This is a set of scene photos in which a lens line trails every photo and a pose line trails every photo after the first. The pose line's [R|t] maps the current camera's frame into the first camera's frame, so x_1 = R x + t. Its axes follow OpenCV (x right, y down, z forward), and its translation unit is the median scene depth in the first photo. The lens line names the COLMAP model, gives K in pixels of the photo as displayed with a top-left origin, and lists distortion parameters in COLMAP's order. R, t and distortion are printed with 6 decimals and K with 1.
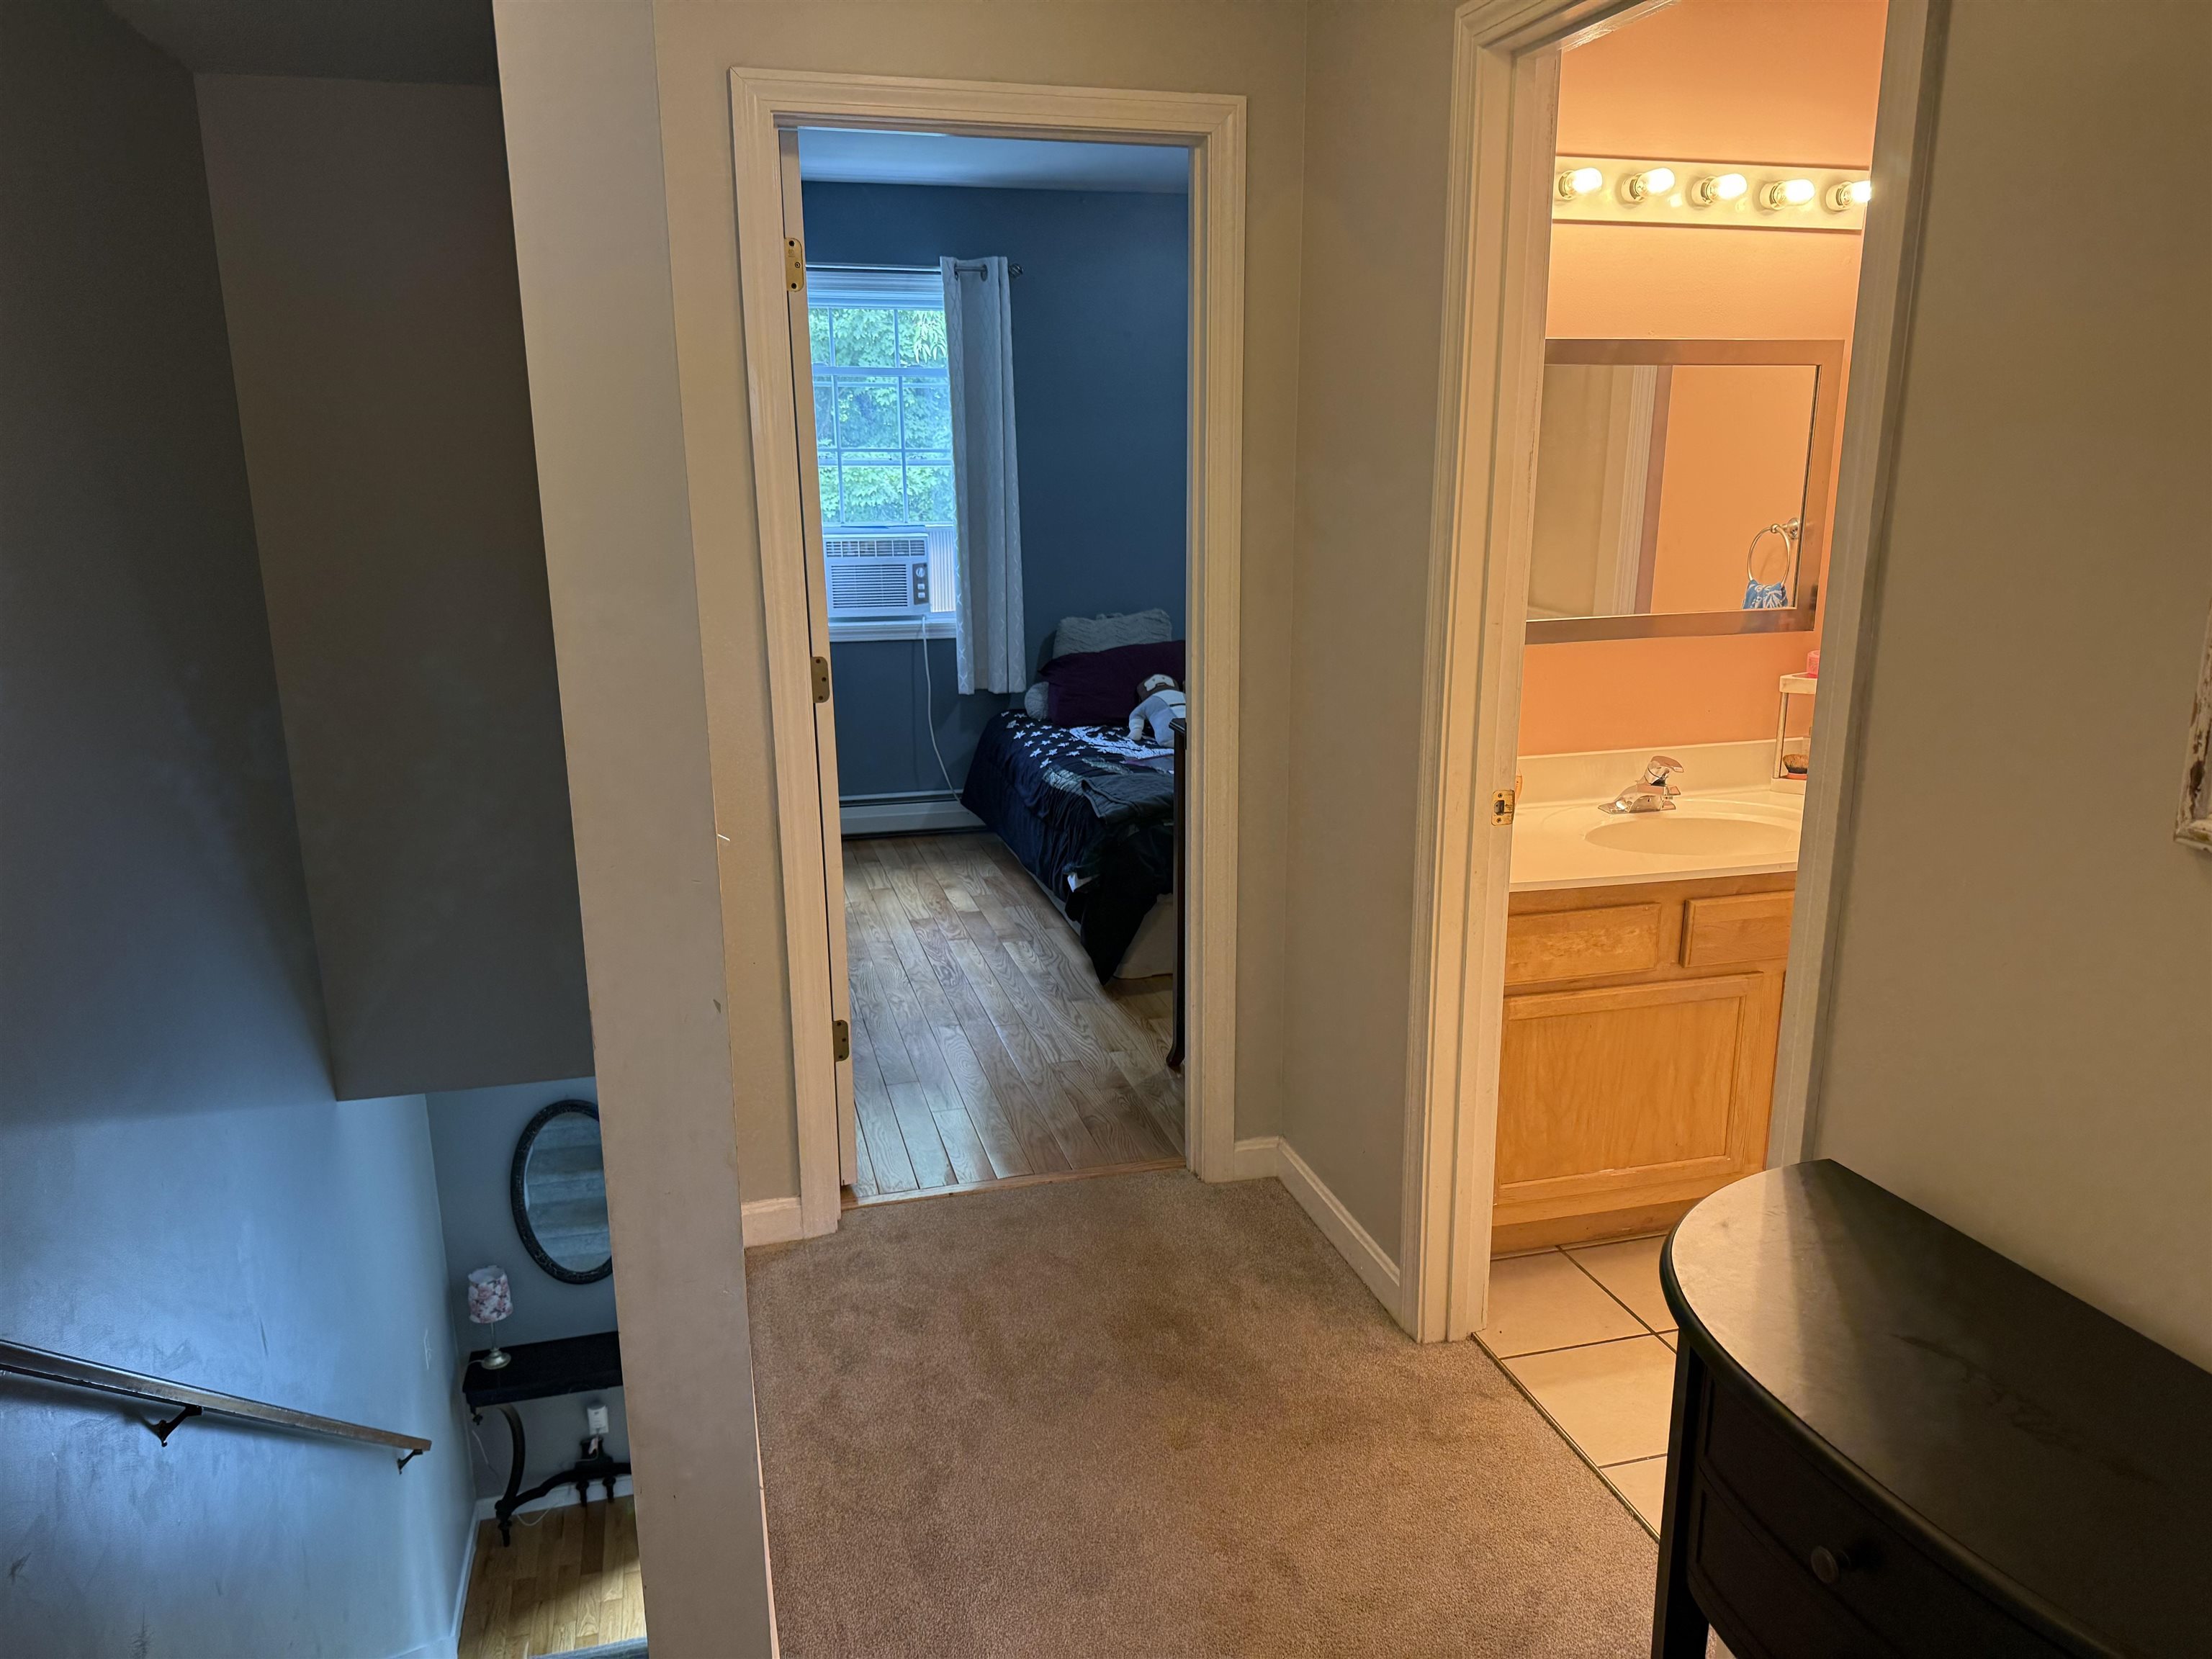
lens RADIAL K [[1549.6, 0, 1103.0], [0, 1549.6, 833.7], [0, 0, 1]] dist [0.091958, -0.138530]
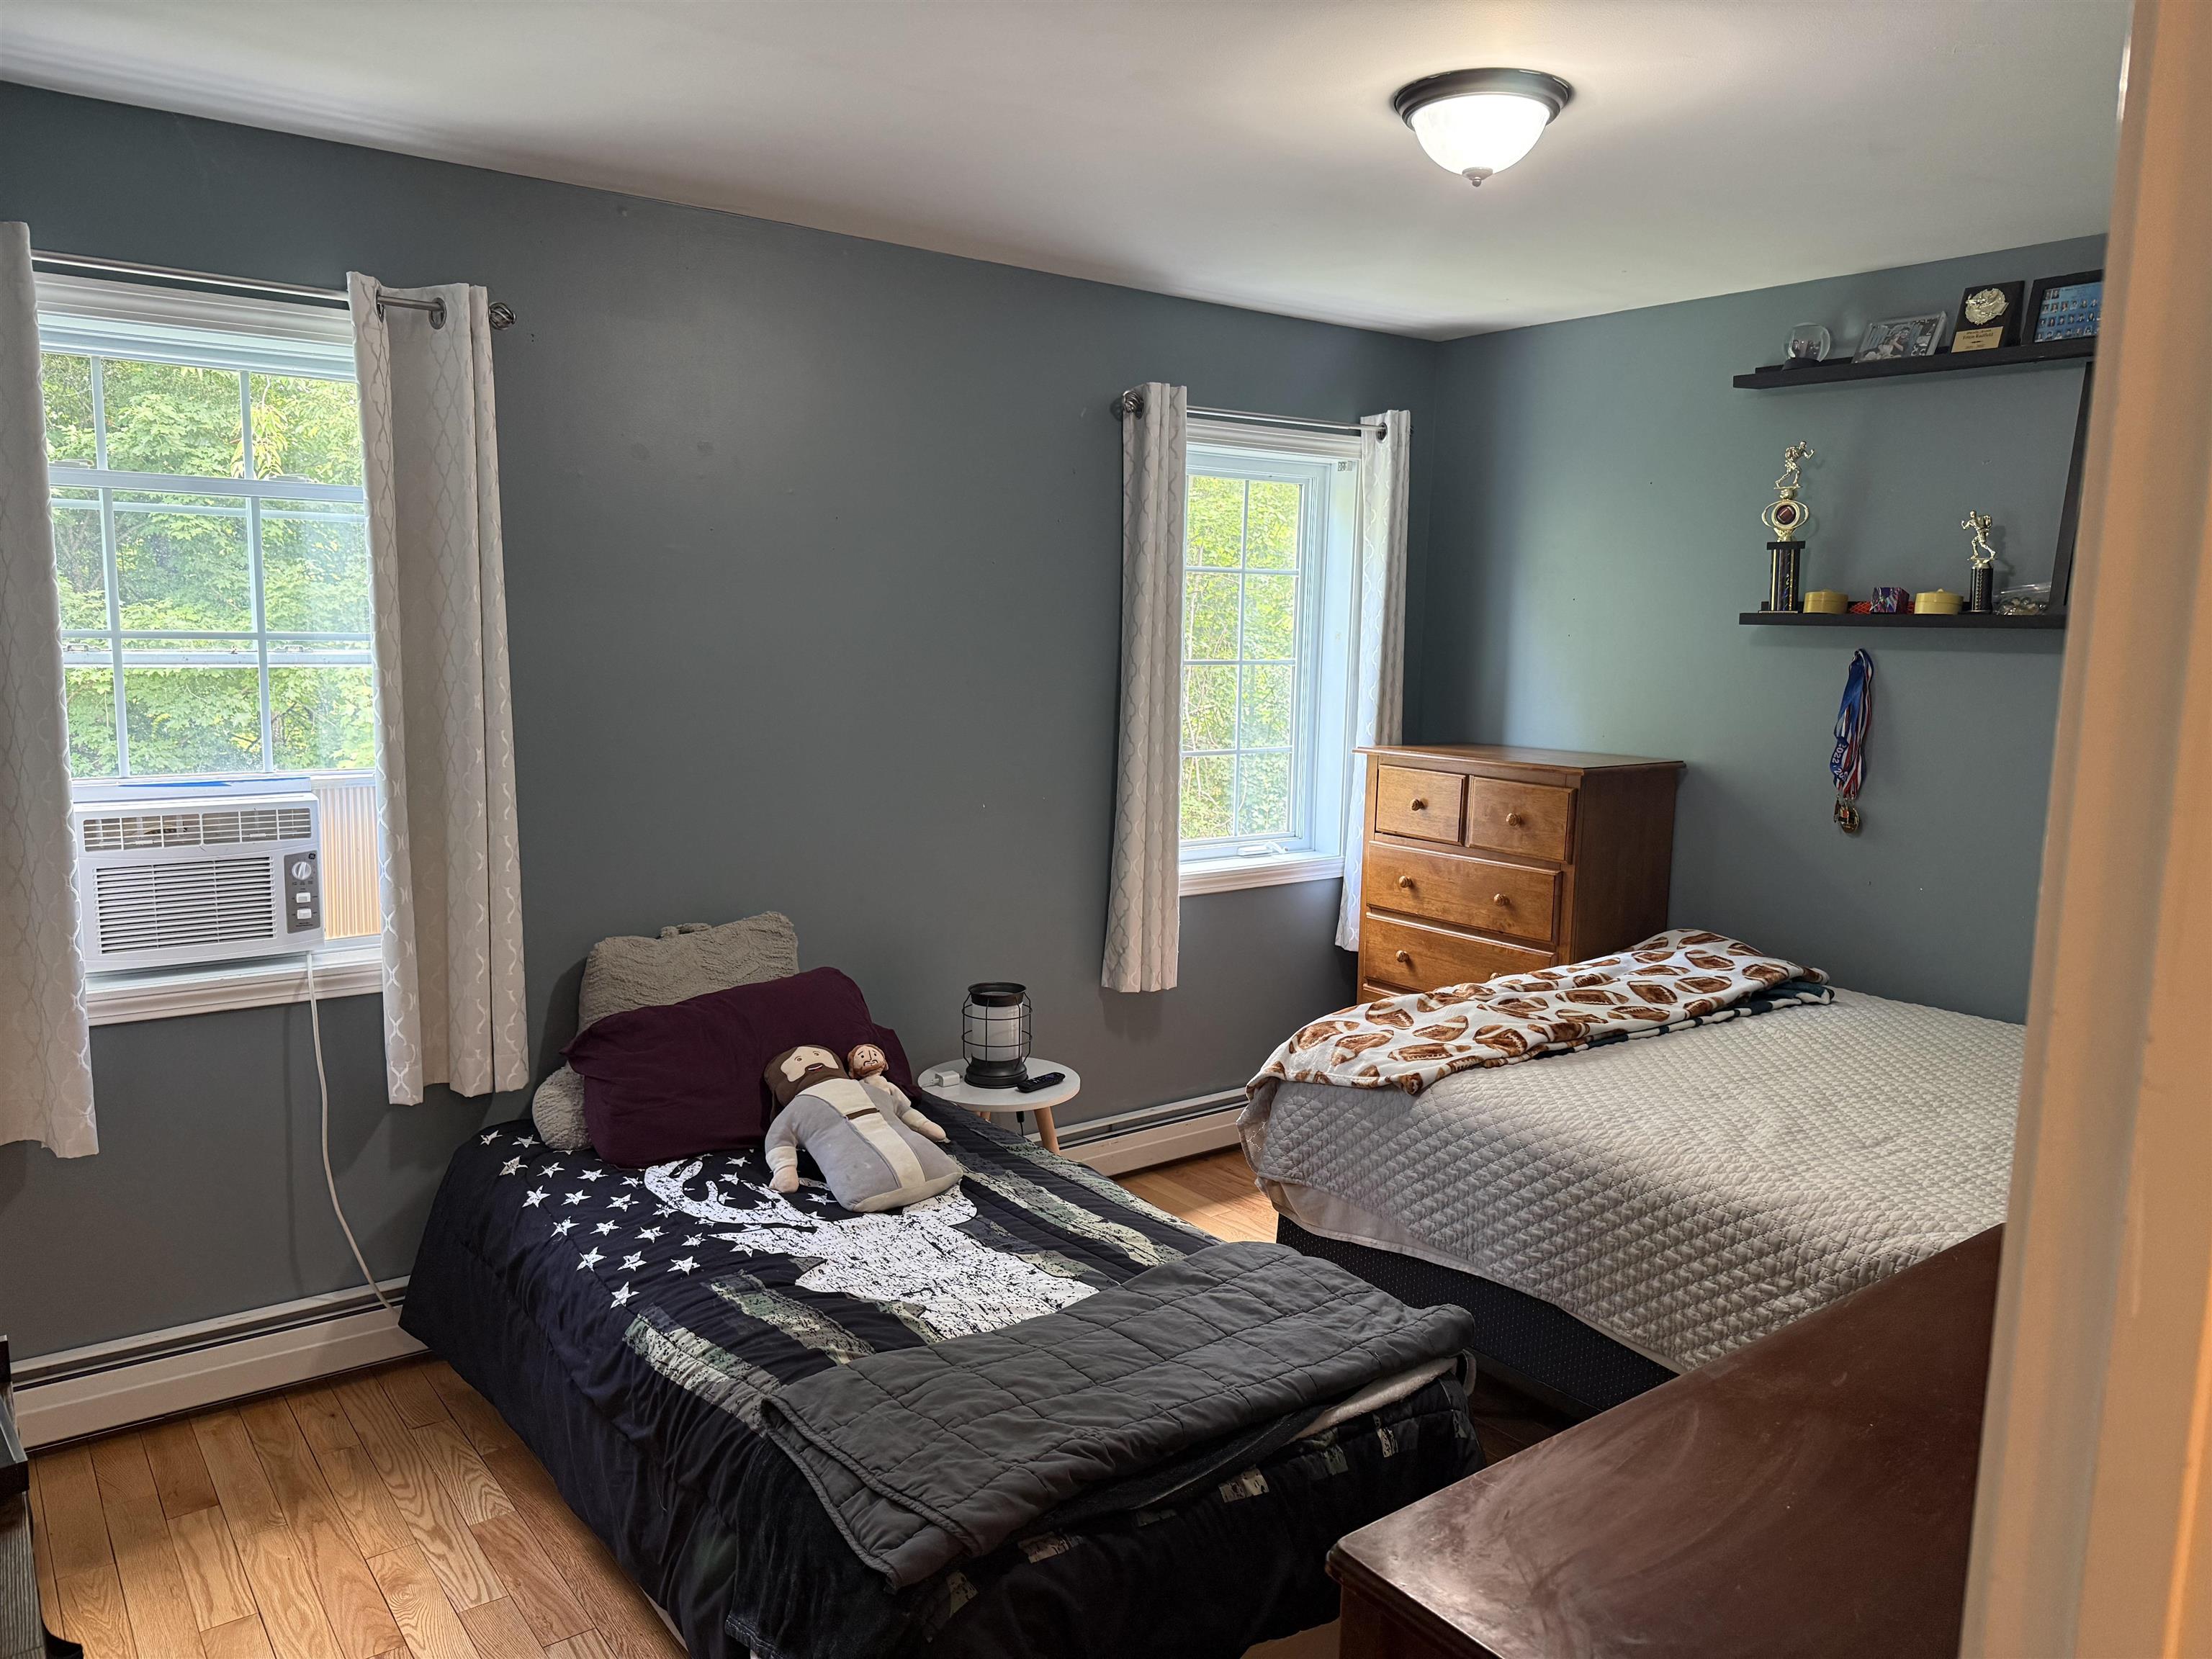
lens RADIAL K [[1582.5, 0, 1108.0], [0, 1582.5, 763.0], [0, 0, 1]] dist [0.004269, -0.007420]
pose [[0.923474, -0.028578, 0.382594, -0.073829], [0.078845, 0.990073, -0.116356, -0.126696], [-0.375471, 0.137618, 0.916560, 0.439194]]
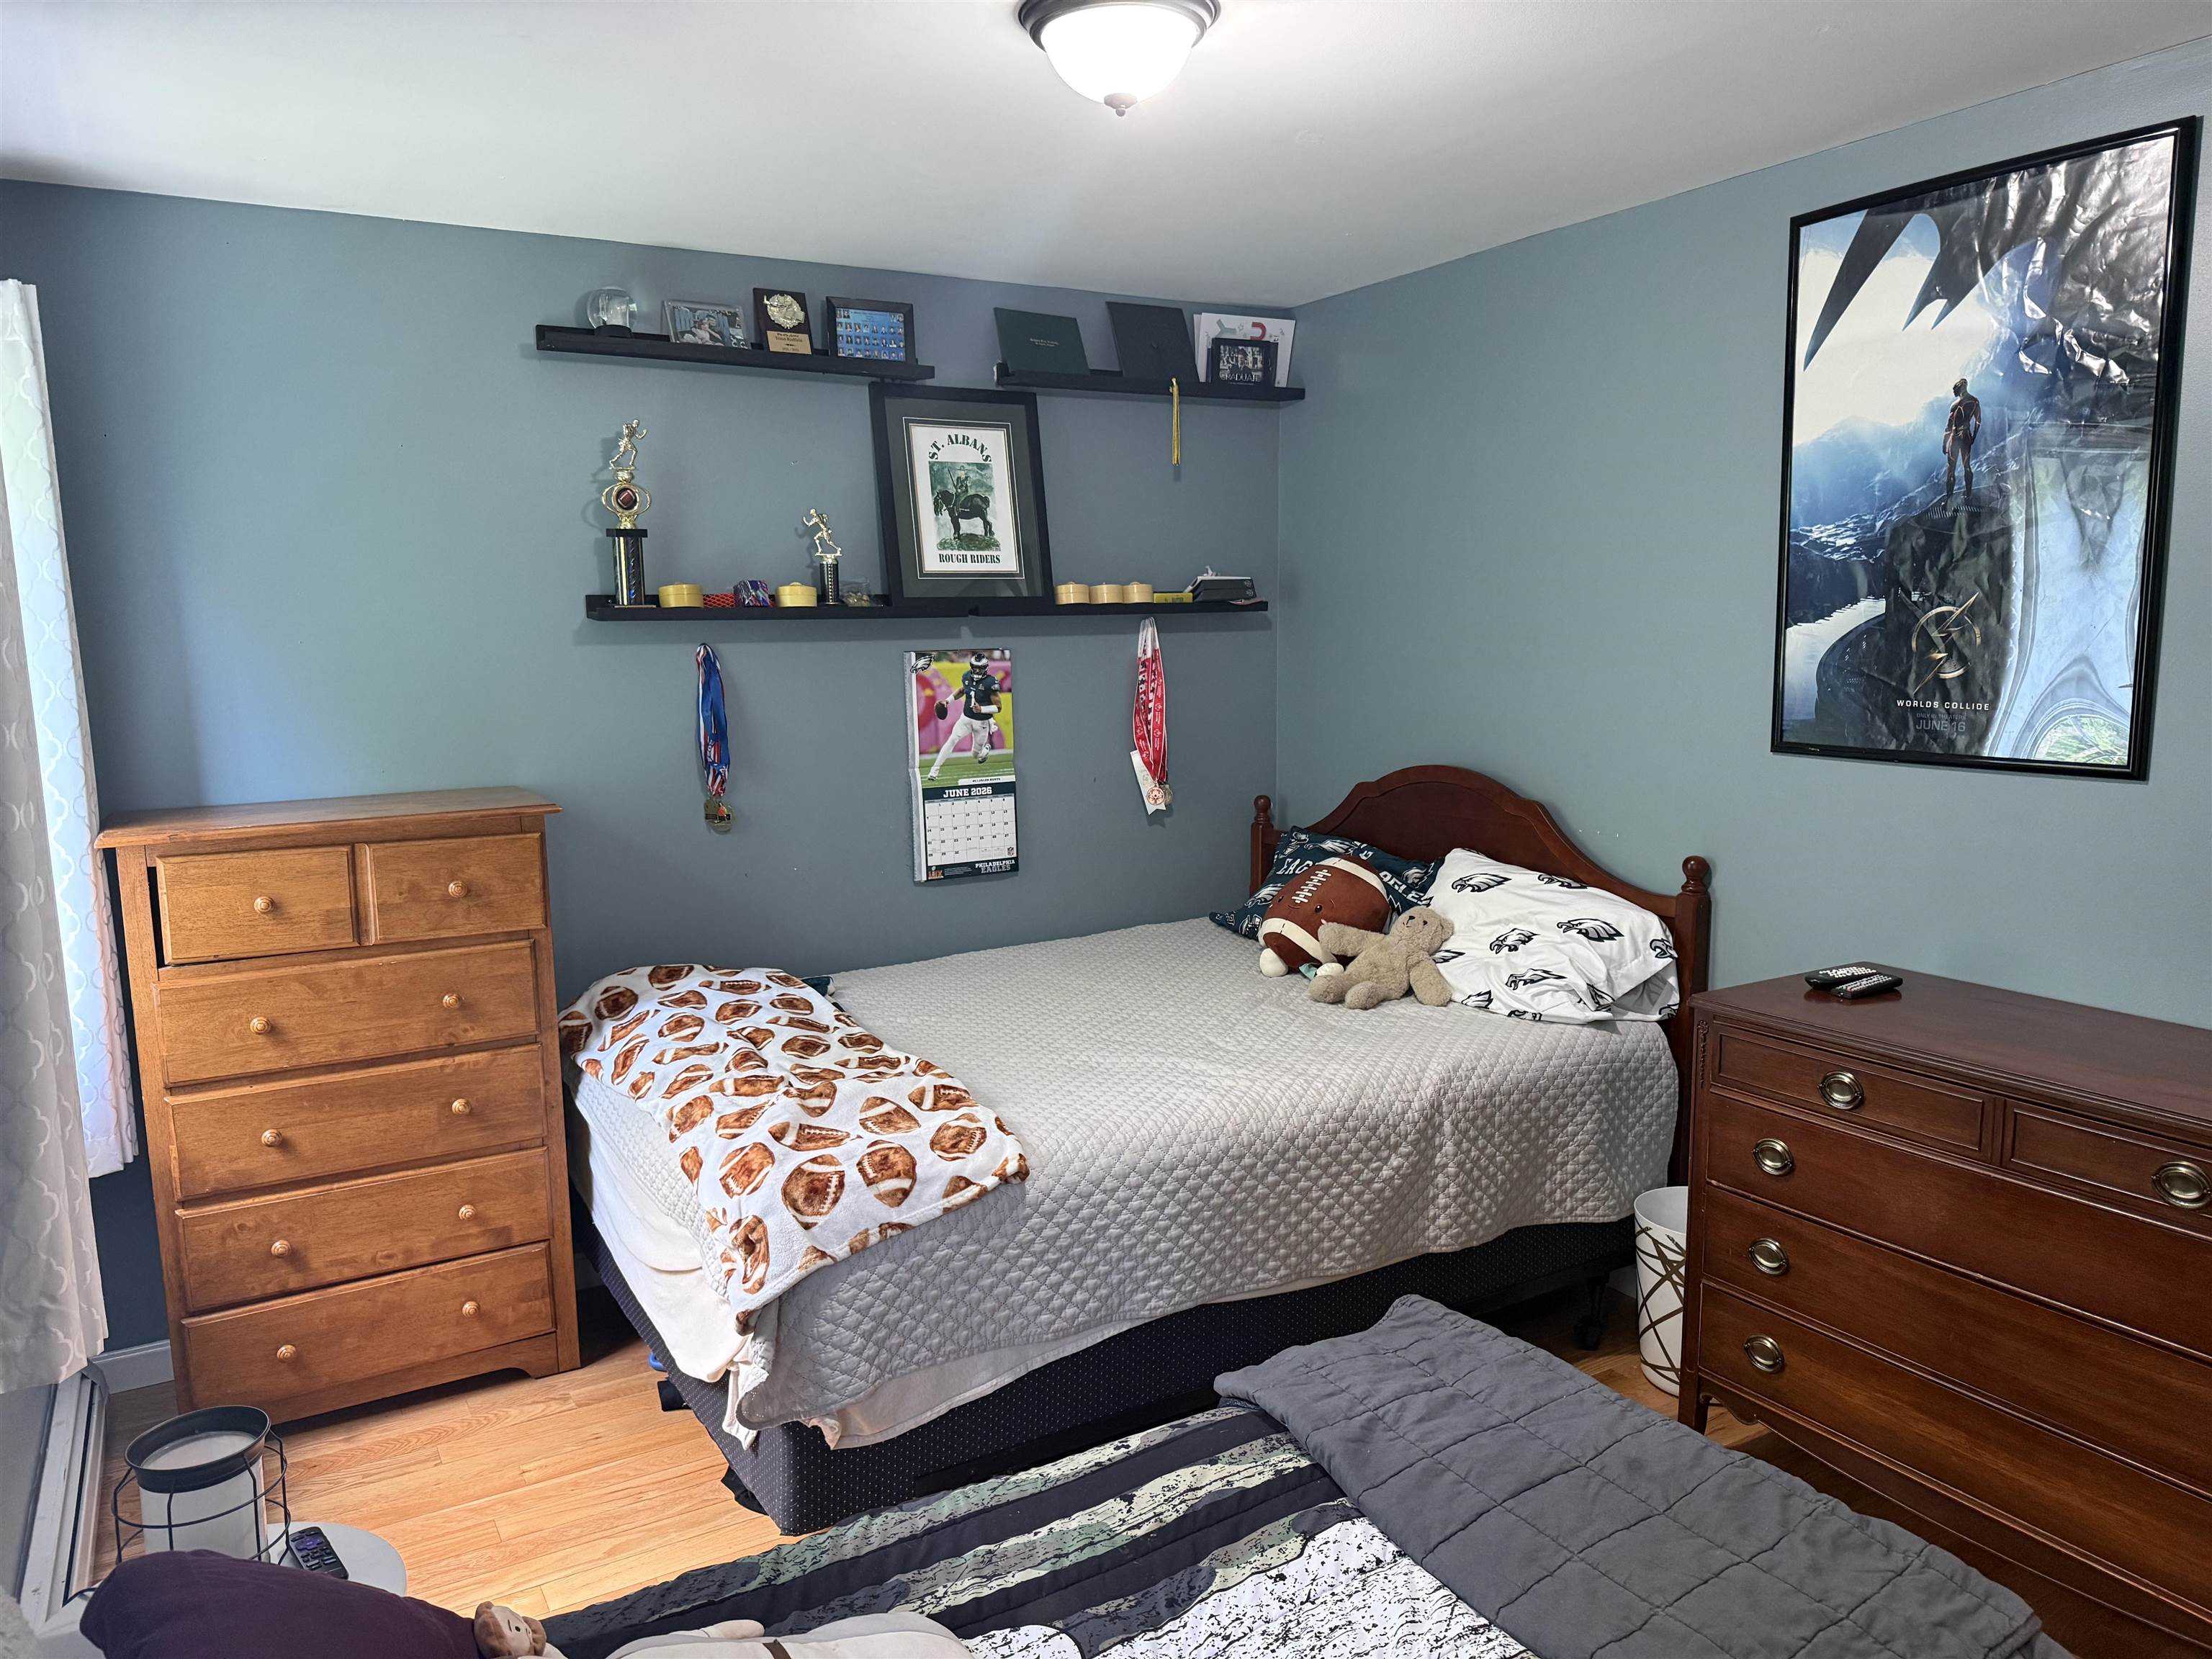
lens RADIAL K [[1554.8, 0, 1066.8], [0, 1554.8, 796.8], [0, 0, 1]] dist [0.198272, -0.388808]
pose [[-0.269297, -0.120032, 0.955548, -0.196007], [0.233801, 0.954371, 0.185775, -0.252932], [-0.934246, 0.273437, -0.228946, 0.954892]]
